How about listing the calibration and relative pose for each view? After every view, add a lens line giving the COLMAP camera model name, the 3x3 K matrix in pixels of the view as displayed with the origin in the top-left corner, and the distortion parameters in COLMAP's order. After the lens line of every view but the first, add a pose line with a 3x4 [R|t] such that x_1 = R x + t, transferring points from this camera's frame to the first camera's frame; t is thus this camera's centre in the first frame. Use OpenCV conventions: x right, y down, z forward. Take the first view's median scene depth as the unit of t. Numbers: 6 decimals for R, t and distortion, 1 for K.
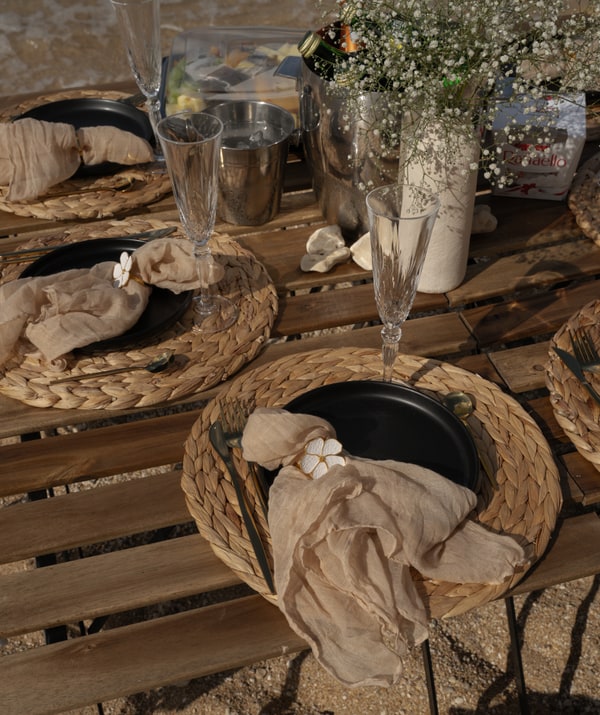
lens RADIAL K [[930.7, 0, 323.2], [0, 930.7, 391.1], [0, 0, 1]] dist [0.032282, 0.000000]
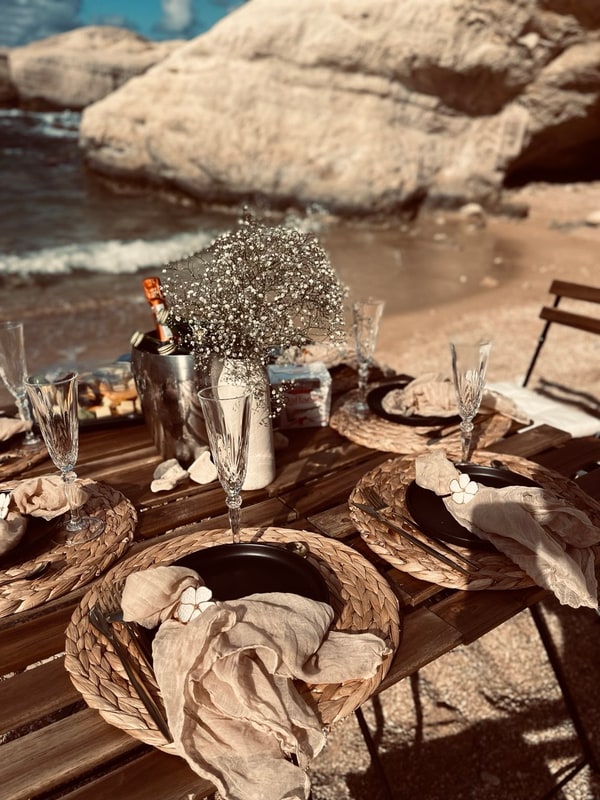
lens RADIAL K [[598.3, 0, 301.2], [0, 598.3, 401.7], [0, 0, 1]] dist [0.071131, -0.101533]
pose [[0.956360, -0.128973, 0.262185, -0.035584], [0.220772, 0.906751, -0.359253, 0.128044], [-0.191402, 0.401459, 0.895654, 0.199636]]
